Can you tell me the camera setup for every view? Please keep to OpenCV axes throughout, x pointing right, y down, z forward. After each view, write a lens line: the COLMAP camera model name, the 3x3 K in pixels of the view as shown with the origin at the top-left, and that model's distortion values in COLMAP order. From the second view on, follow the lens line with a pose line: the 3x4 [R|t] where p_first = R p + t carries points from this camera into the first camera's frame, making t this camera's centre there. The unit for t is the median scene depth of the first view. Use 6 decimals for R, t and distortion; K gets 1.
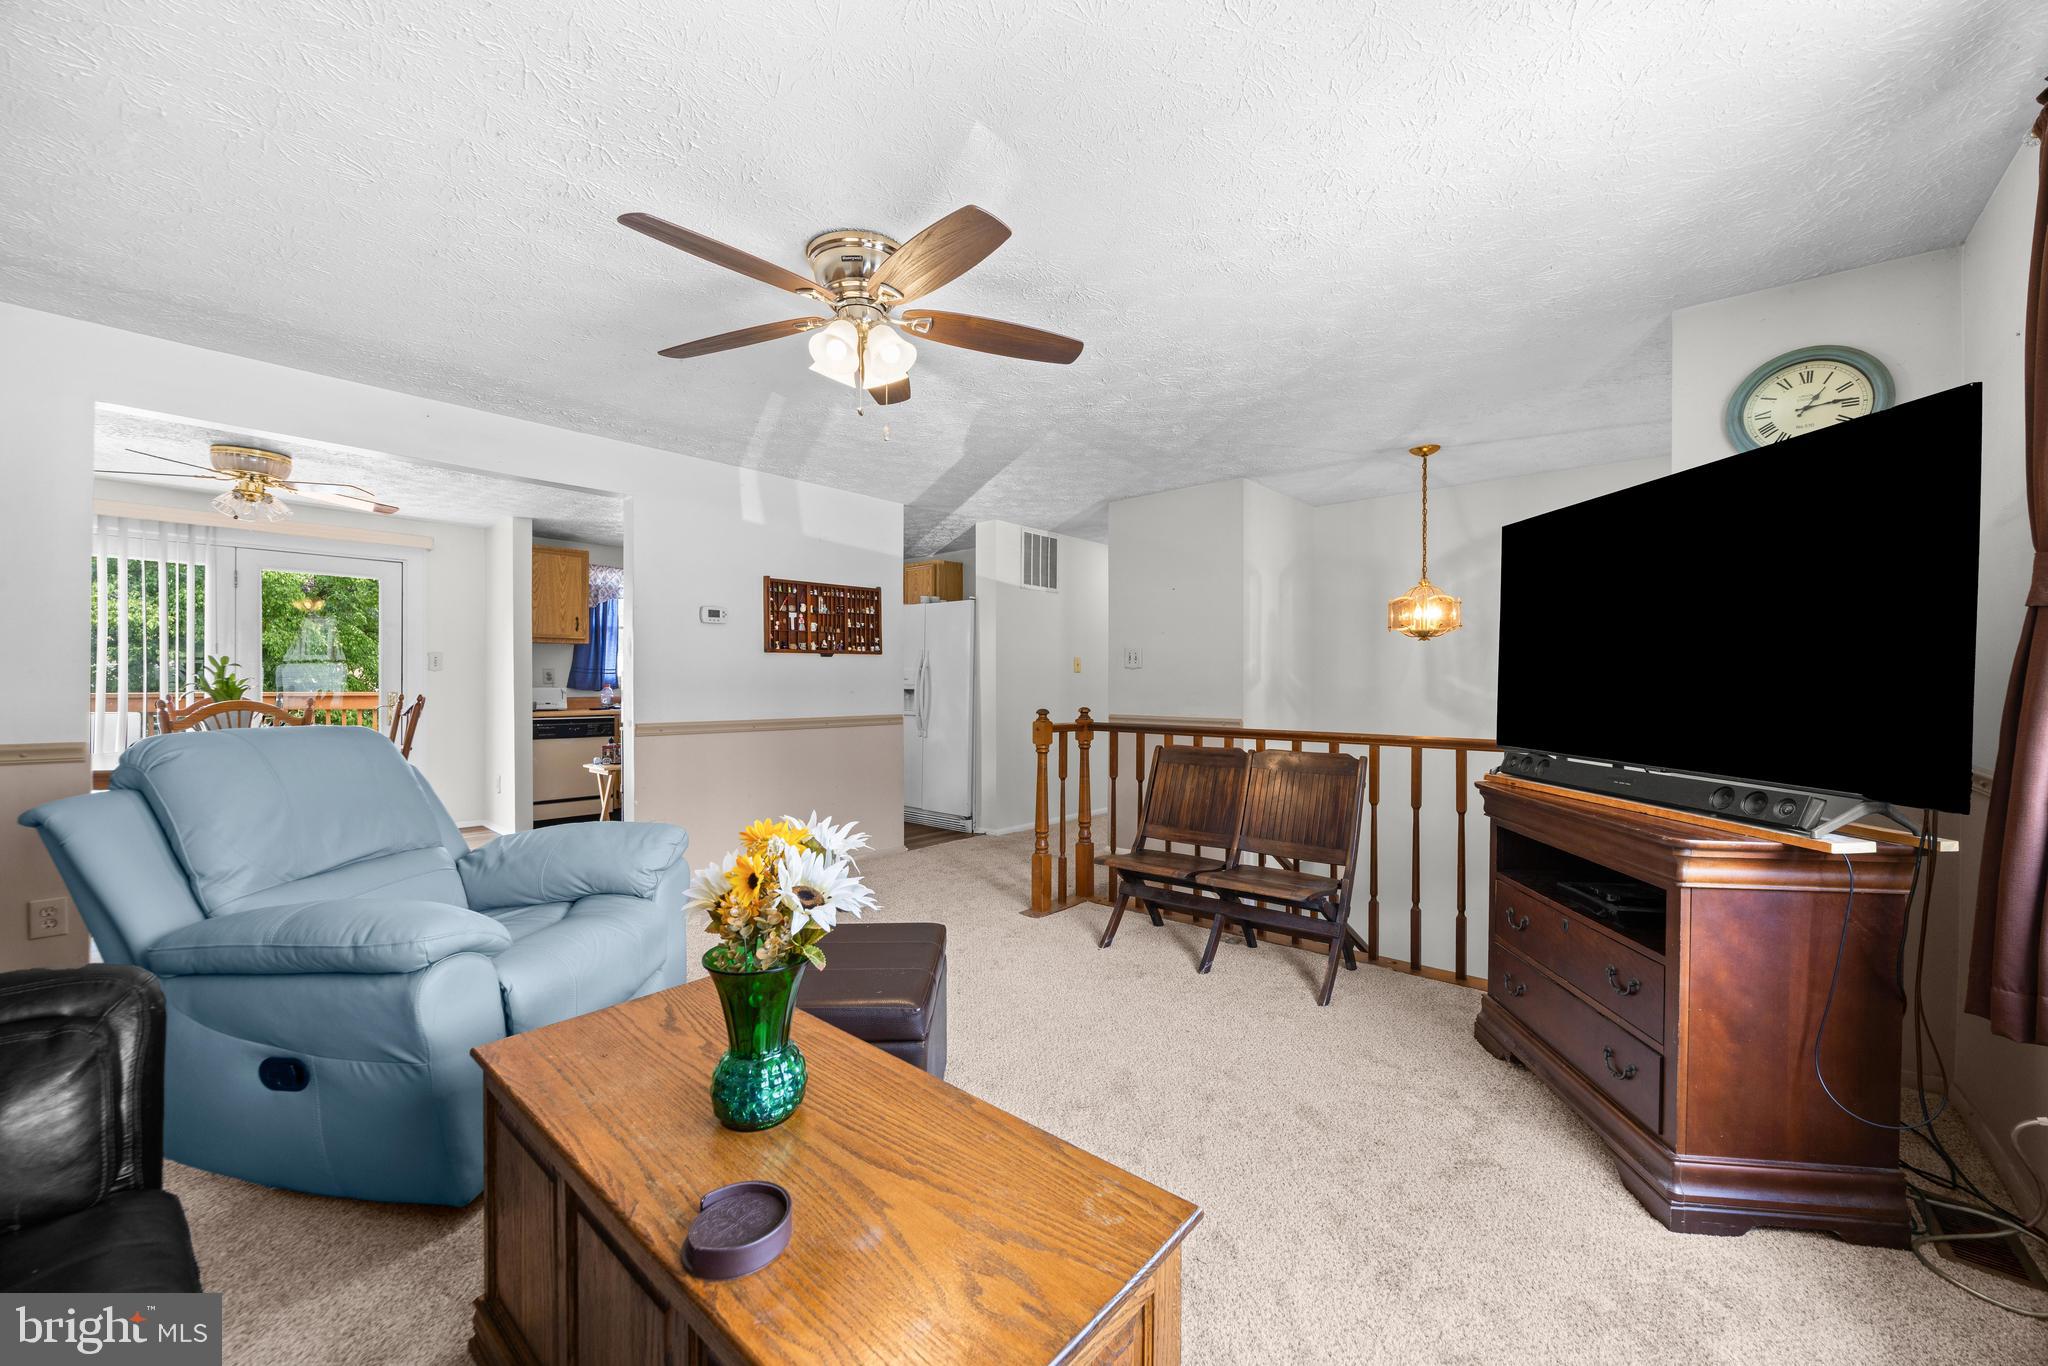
lens RADIAL K [[776.2, 0, 1012.5], [0, 776.2, 684.2], [0, 0, 1]] dist [-0.000272, -0.000042]
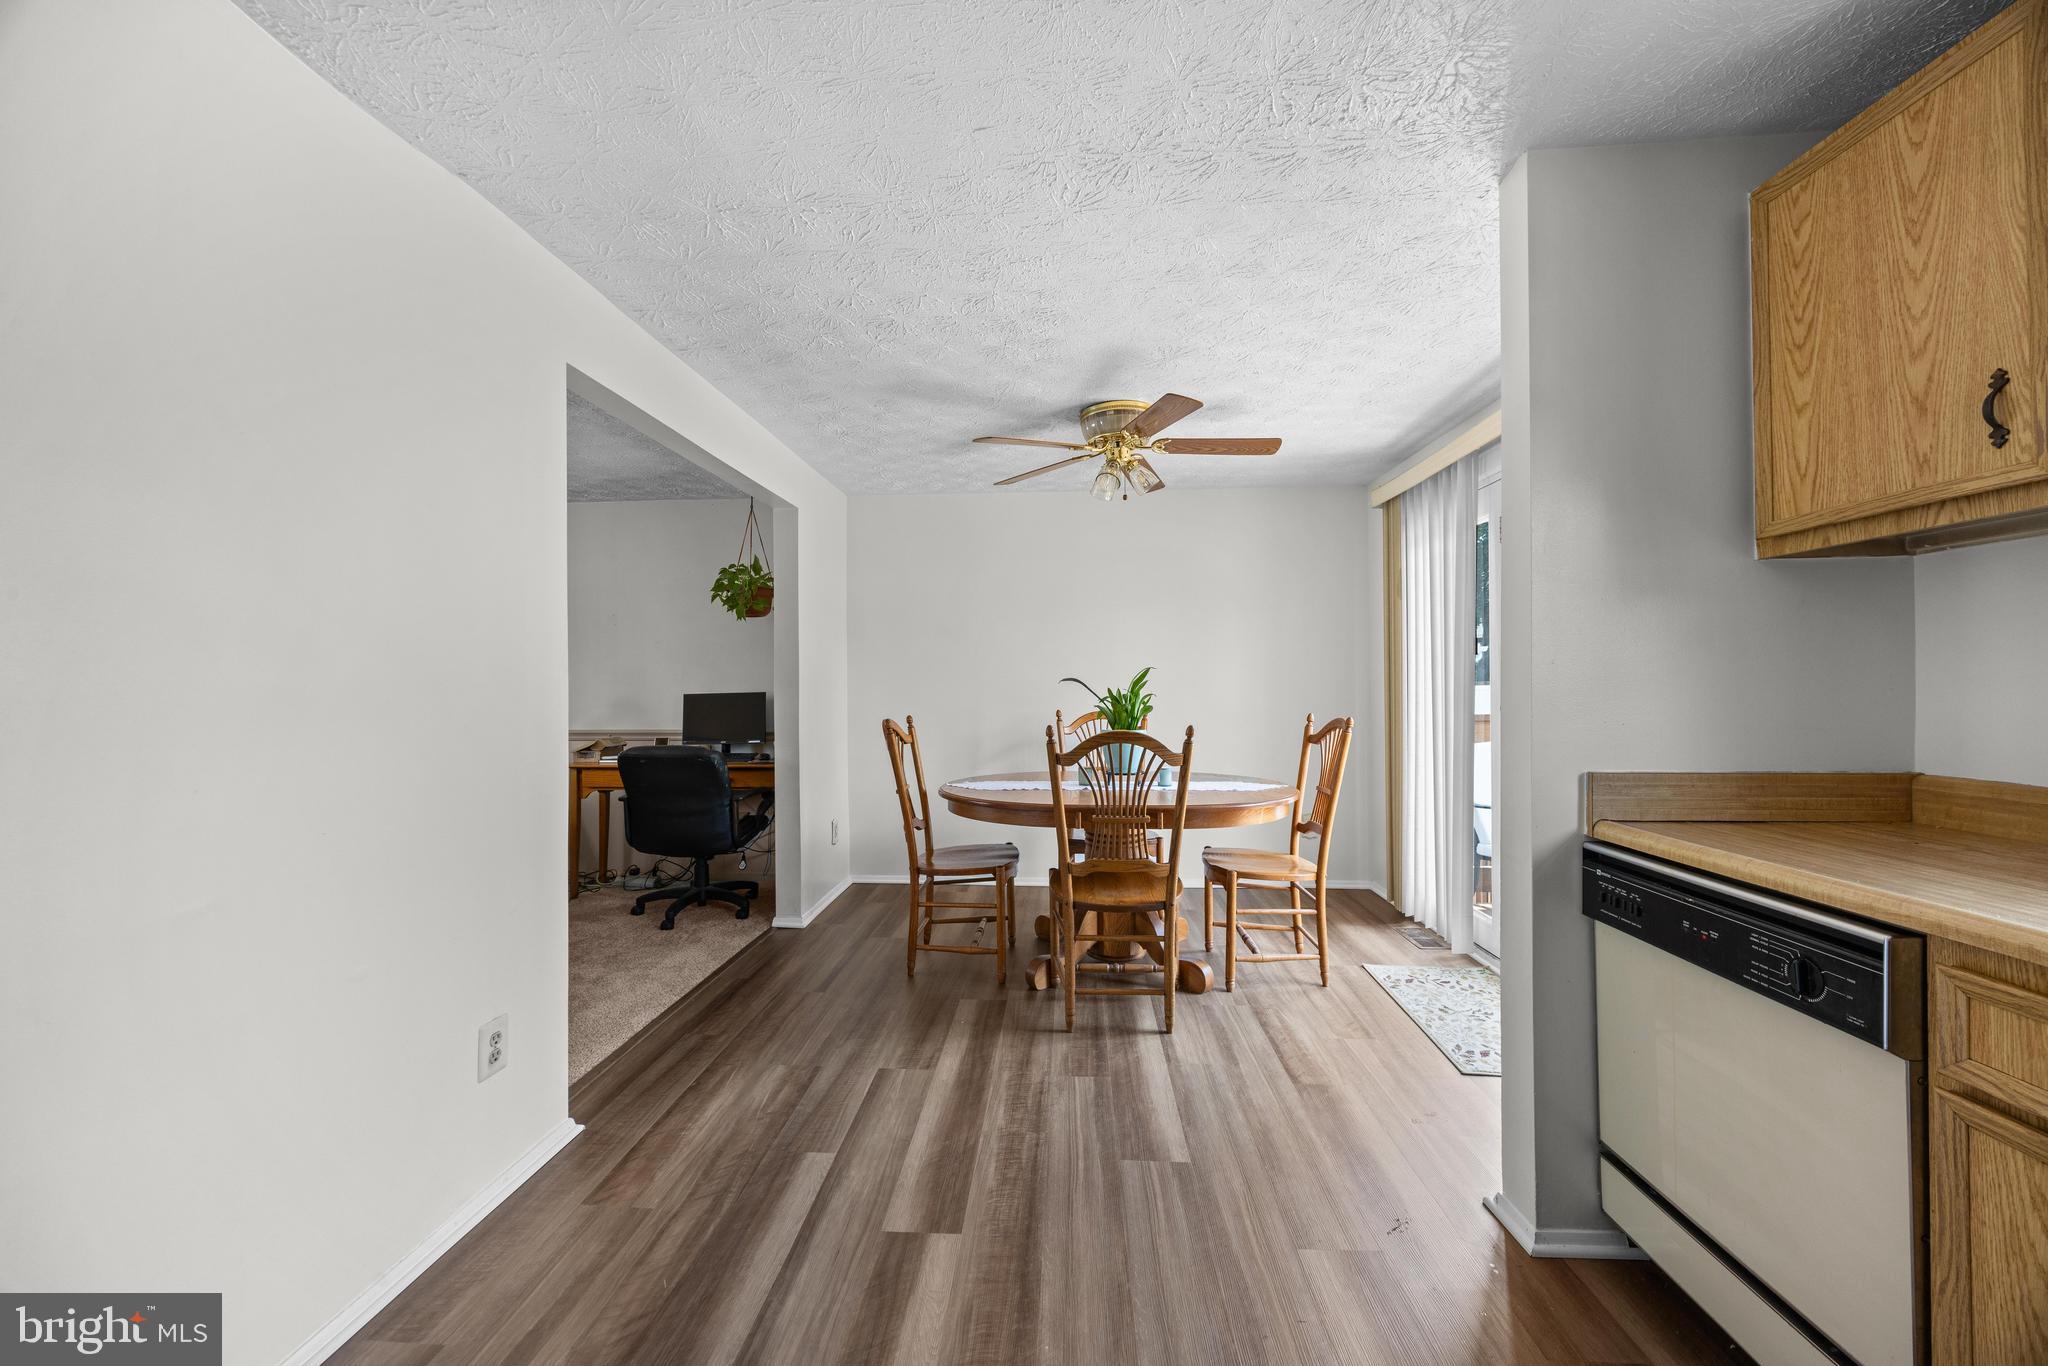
lens RADIAL K [[776.2, 0, 1012.5], [0, 776.2, 684.2], [0, 0, 1]] dist [-0.000272, -0.000042]
pose [[-0.793346, 0.002181, -0.608767, -0.260608], [0.001464, 0.999998, 0.001676, -0.012139], [0.608769, 0.000439, -0.793347, 1.004094]]
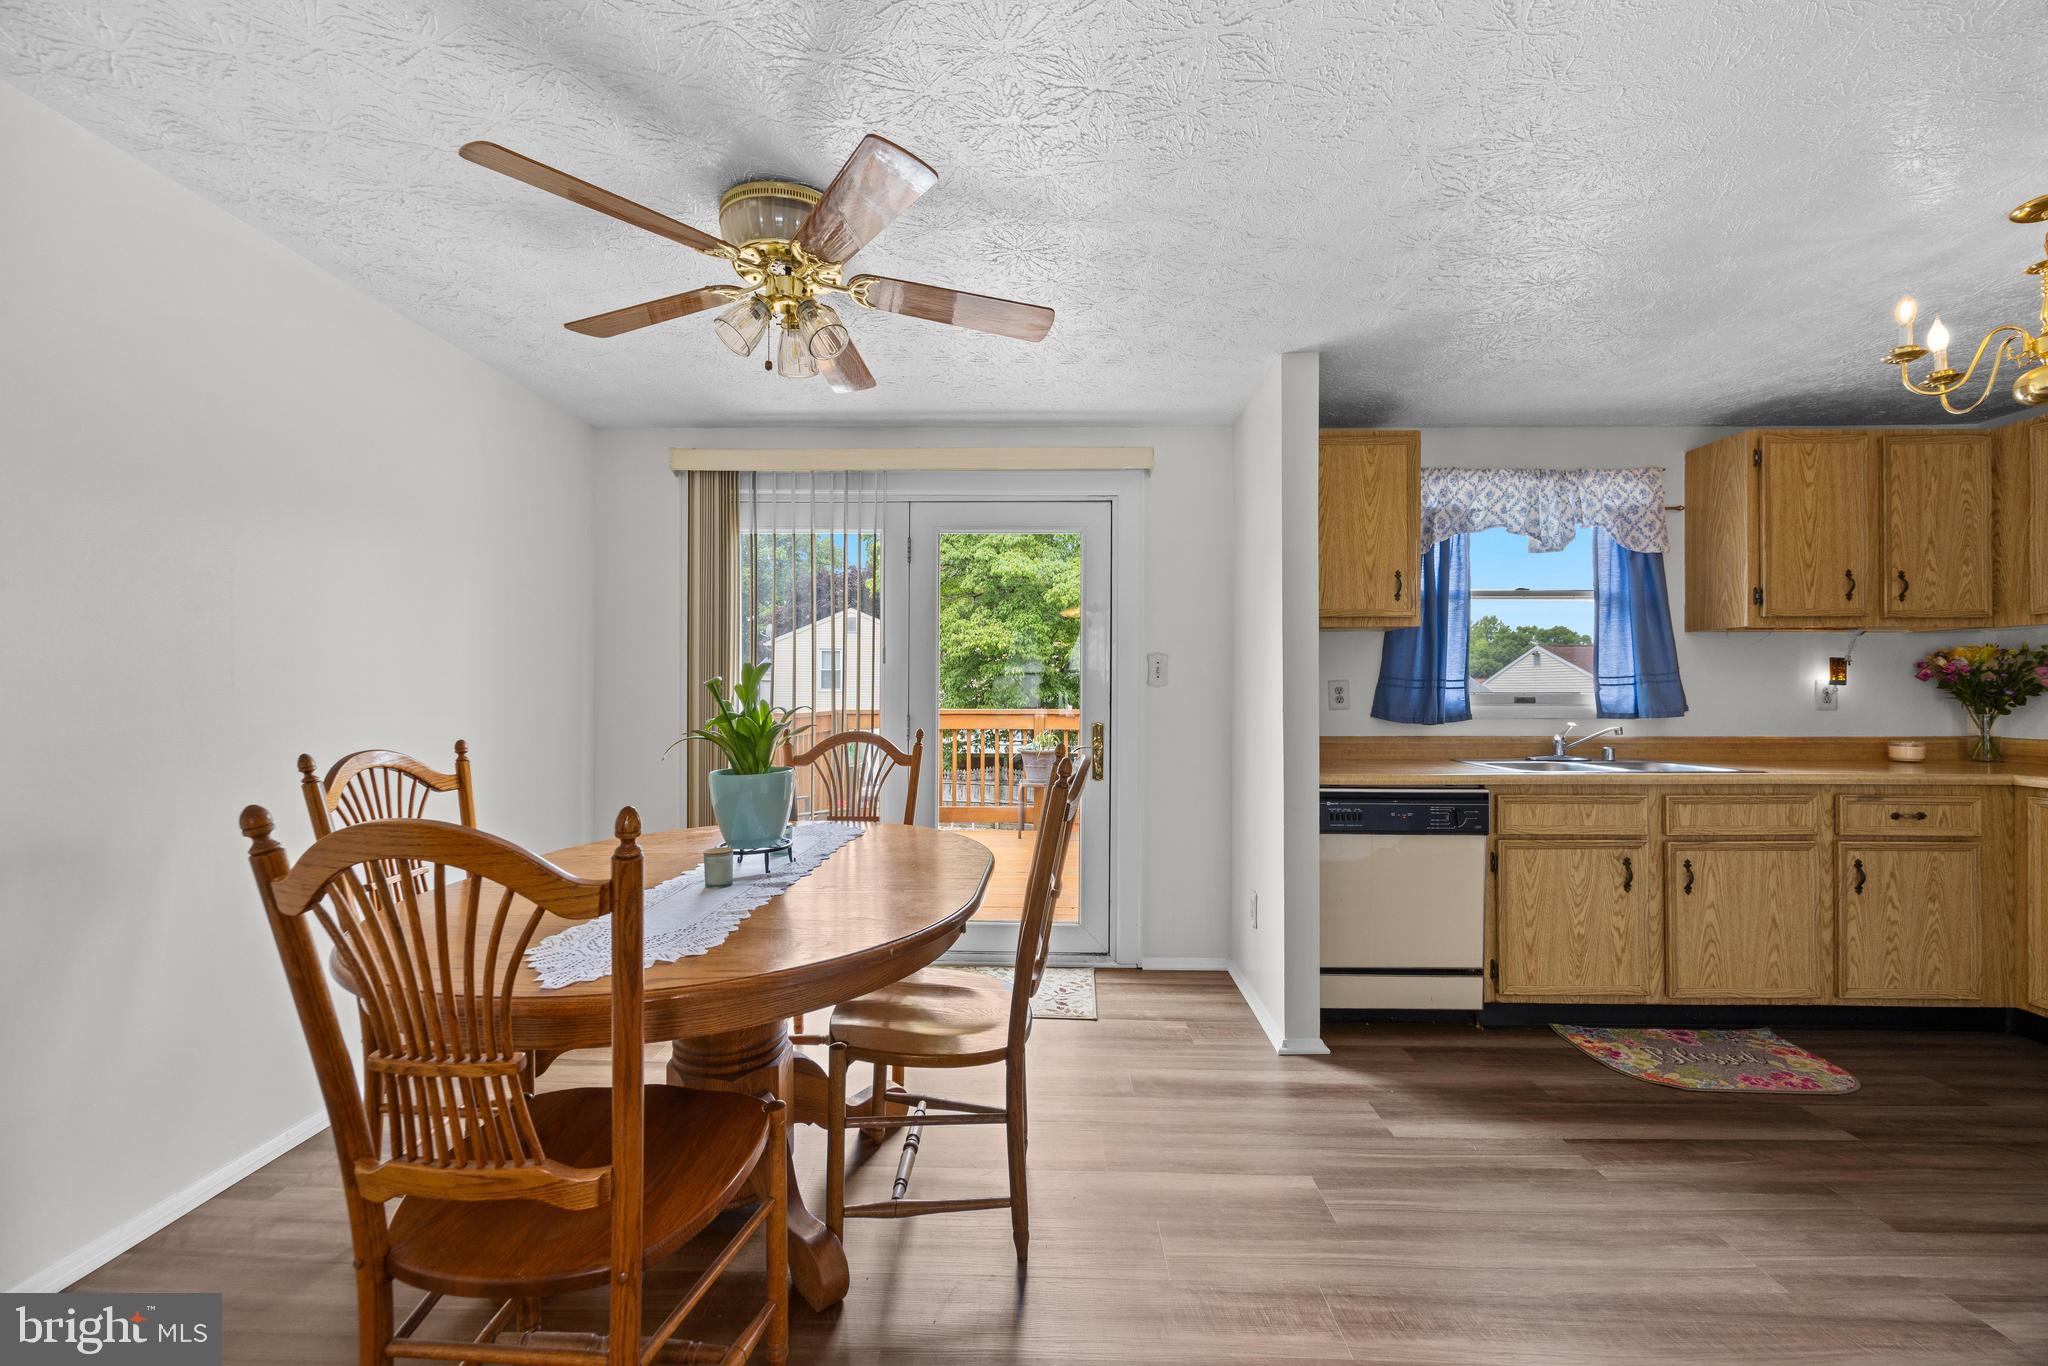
lens RADIAL K [[788.2, 0, 1023.9], [0, 788.2, 688.9], [0, 0, 1]] dist [-0.000244, -0.000290]
pose [[0.649012, -0.002969, -0.760772, -0.342411], [-0.004315, 0.999962, -0.007584, -0.009495], [0.760766, 0.008205, 0.648975, 0.512572]]
